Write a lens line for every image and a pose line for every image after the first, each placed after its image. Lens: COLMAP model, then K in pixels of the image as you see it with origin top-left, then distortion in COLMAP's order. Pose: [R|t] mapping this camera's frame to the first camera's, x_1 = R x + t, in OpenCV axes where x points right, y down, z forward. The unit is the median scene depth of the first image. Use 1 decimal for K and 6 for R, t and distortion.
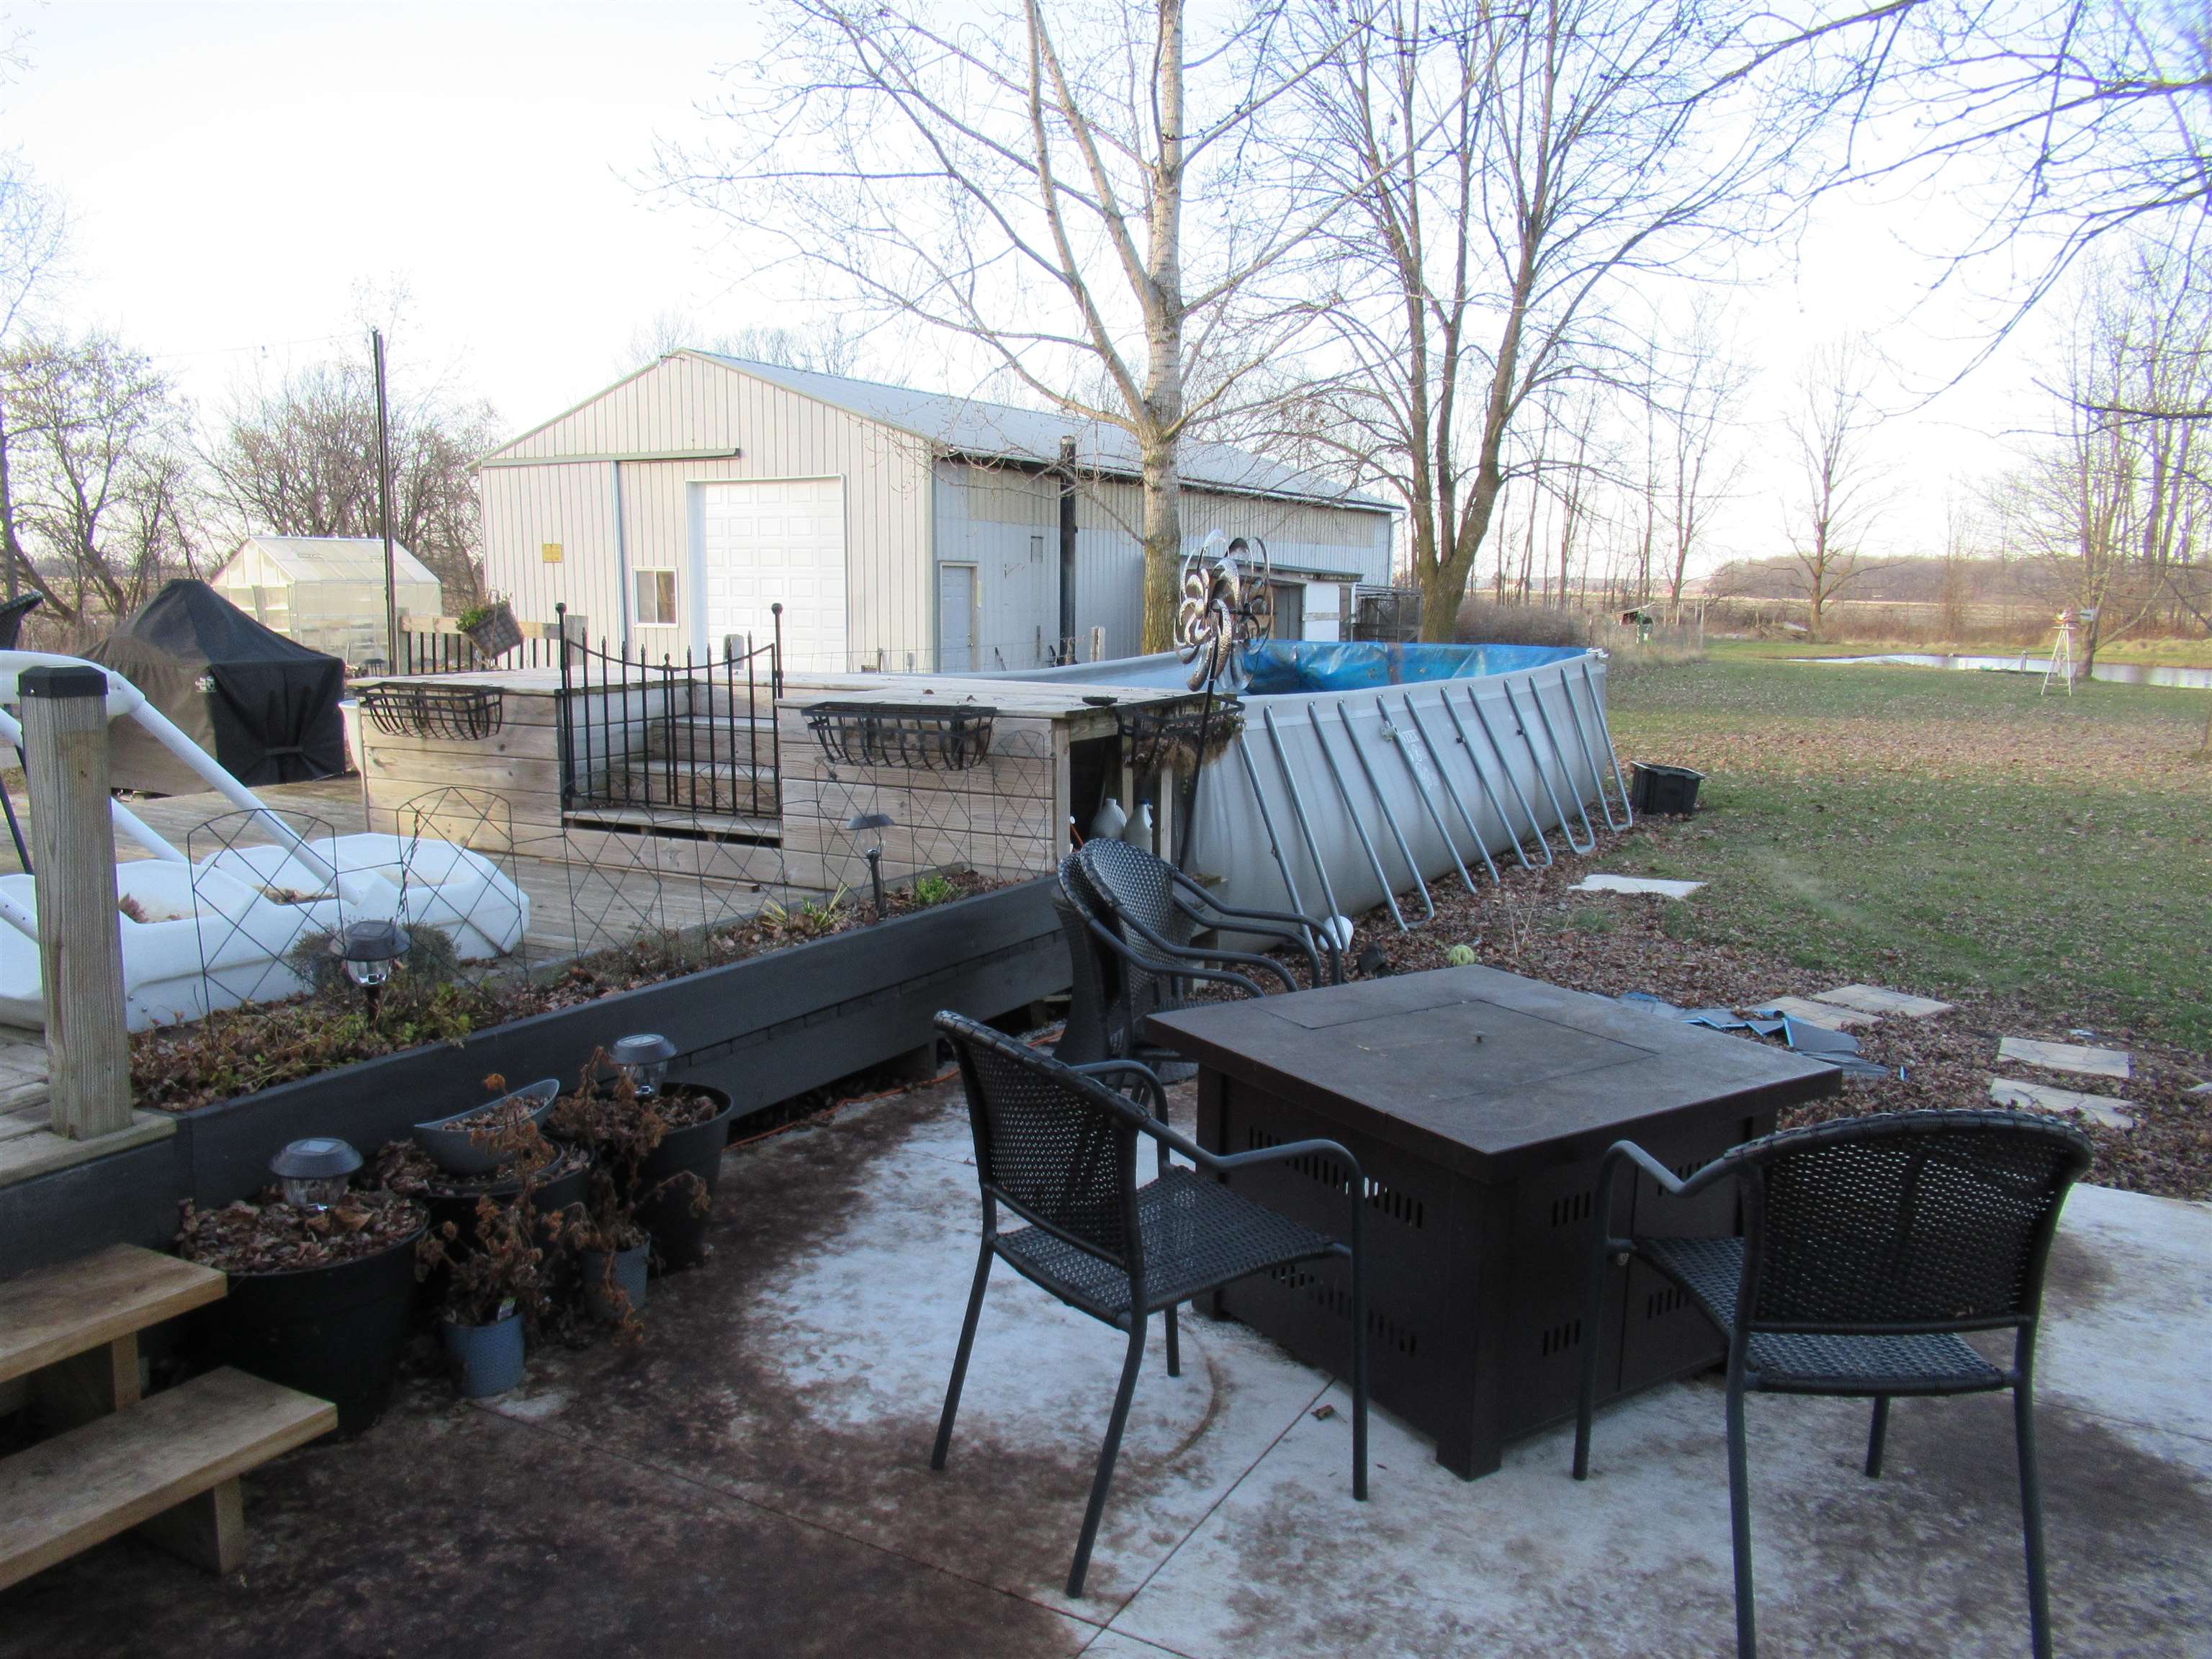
lens RADIAL K [[1664.8, 0, 1099.6], [0, 1664.8, 819.8], [0, 0, 1]] dist [0.022868, -0.009561]
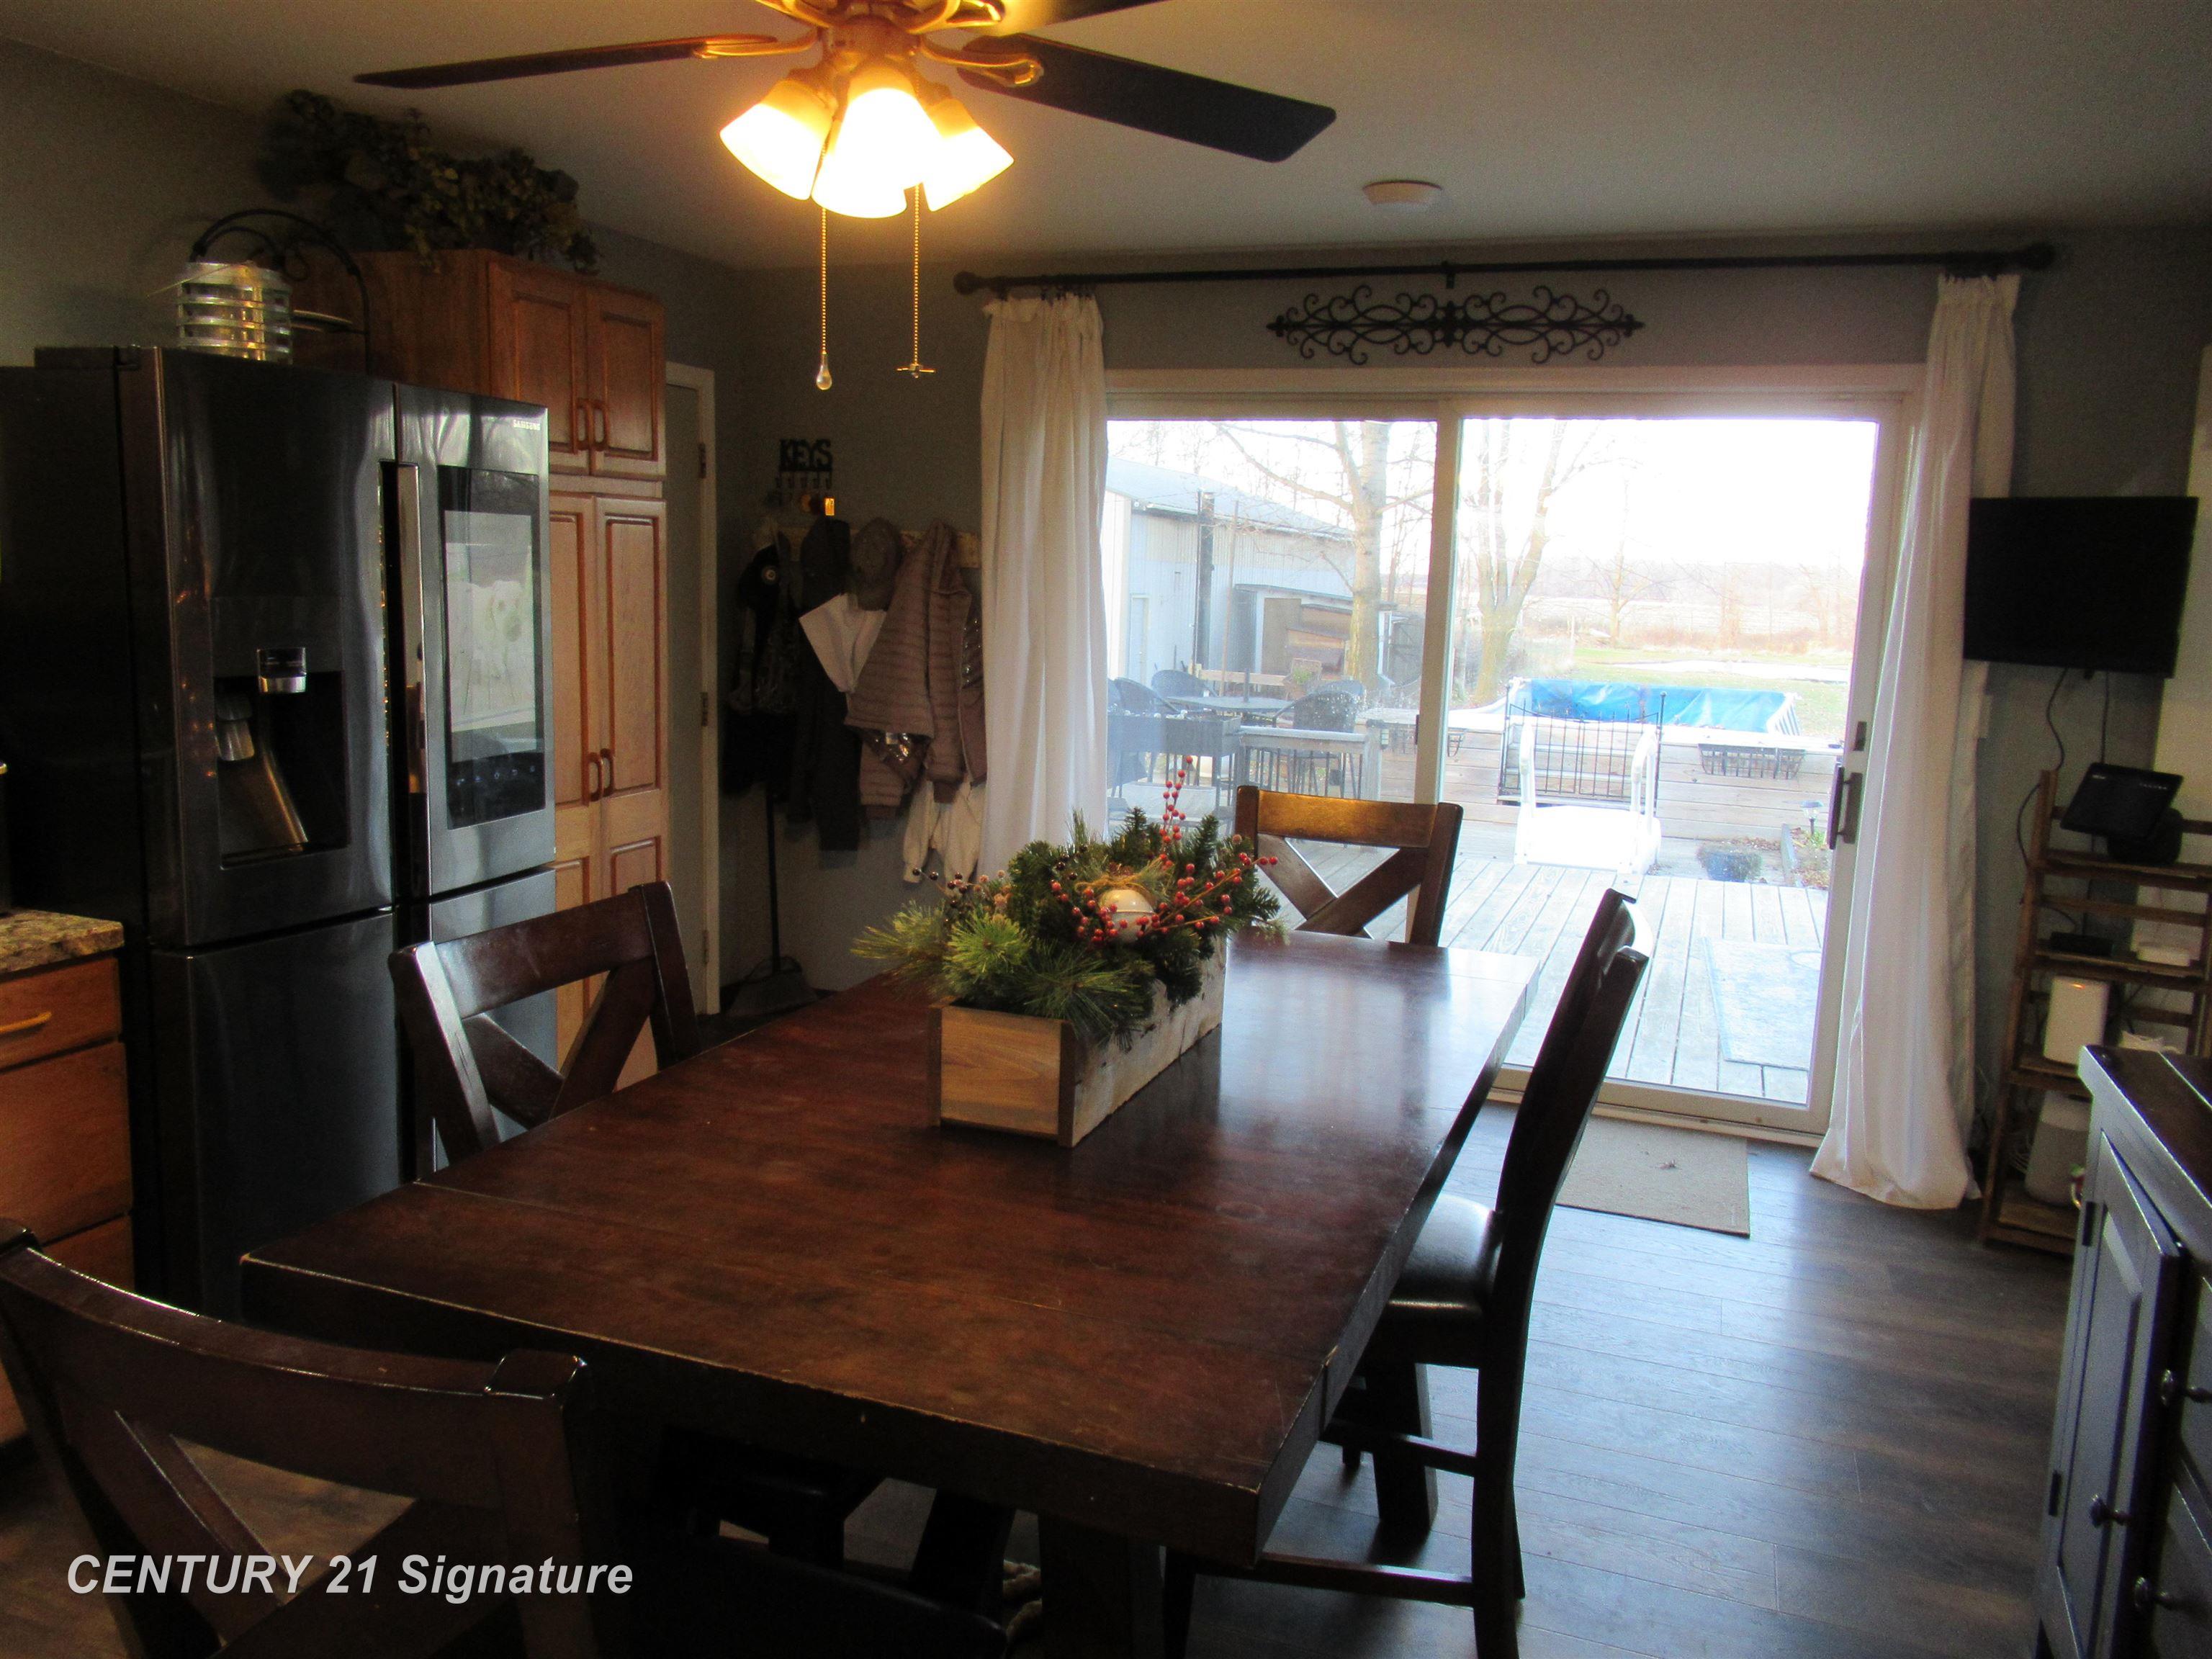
lens RADIAL K [[1664.8, 0, 1119.9], [0, 1664.8, 822.1], [0, 0, 1]] dist [0.022868, -0.009561]
pose [[0.986903, -0.000151, 0.161316, -0.287161], [-0.001741, 0.999931, 0.011591, 0.000309], [-0.161307, -0.011720, 0.986835, -0.212267]]
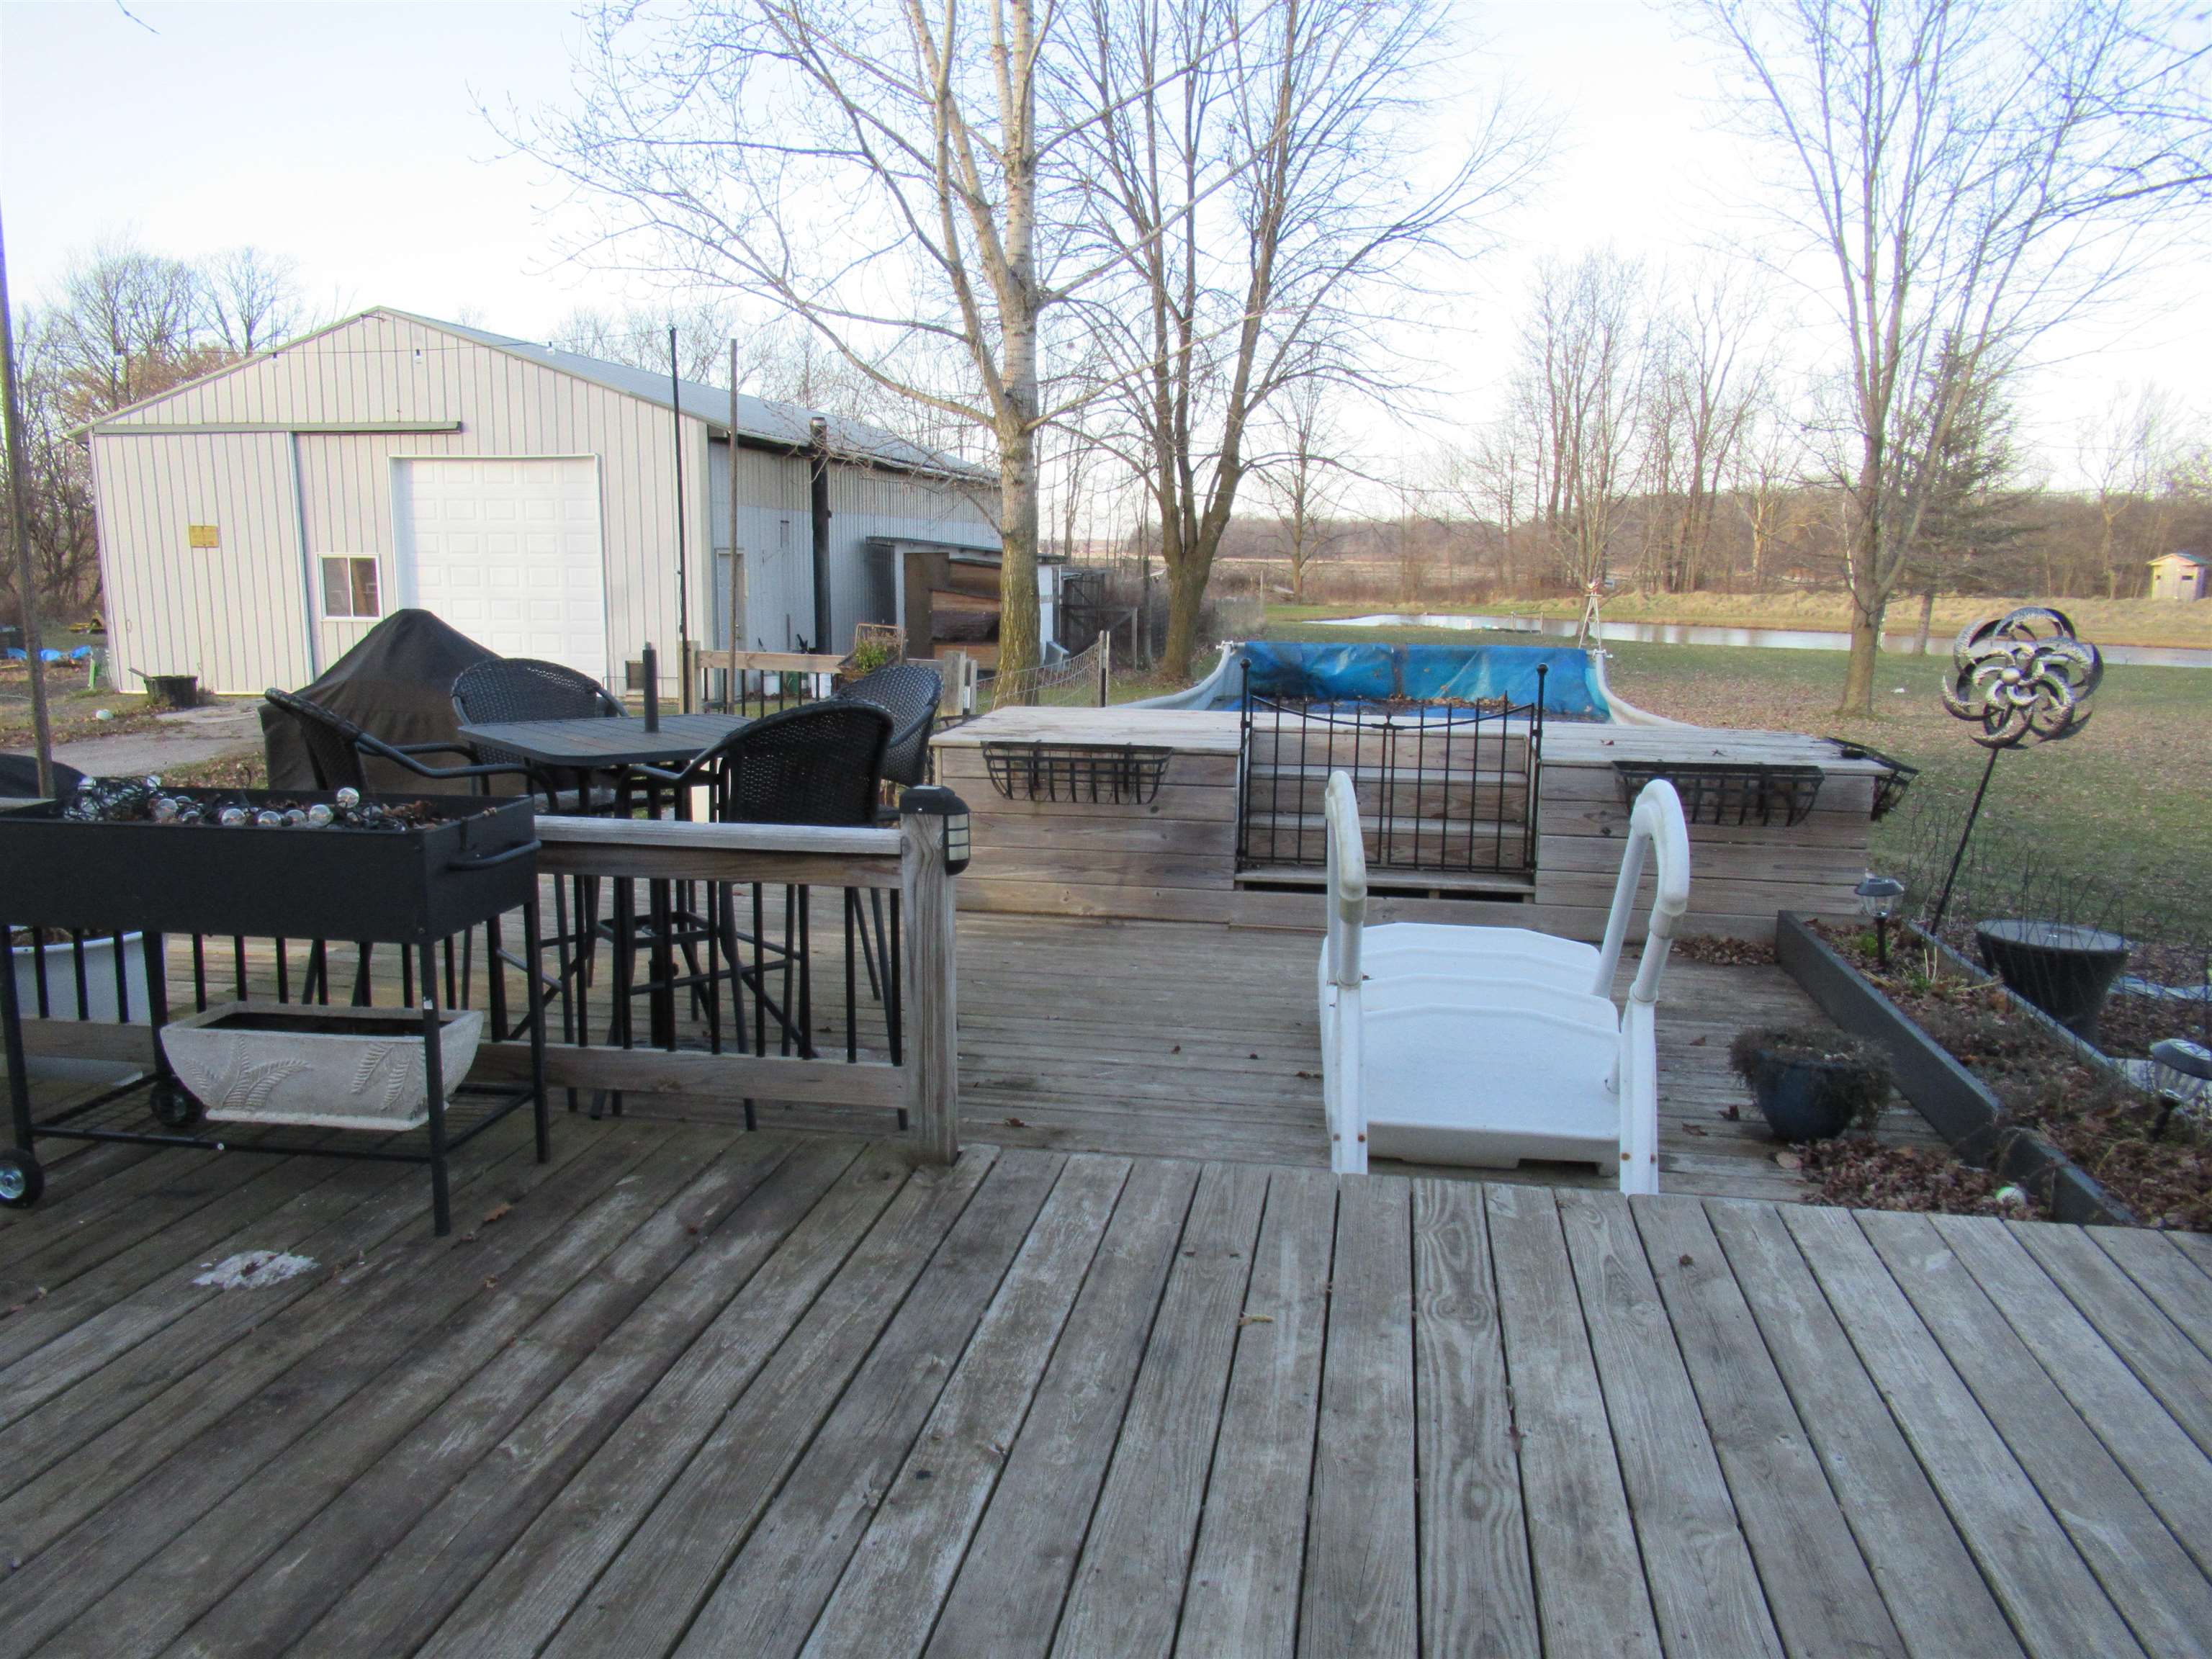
lens RADIAL K [[1664.8, 0, 1107.8], [0, 1664.8, 824.2], [0, 0, 1]] dist [0.022868, -0.009561]
pose [[0.942333, -0.058068, 0.329601, -0.196776], [0.049369, 0.998177, 0.034710, -0.020127], [-0.331016, -0.016436, 0.943482, 0.029429]]
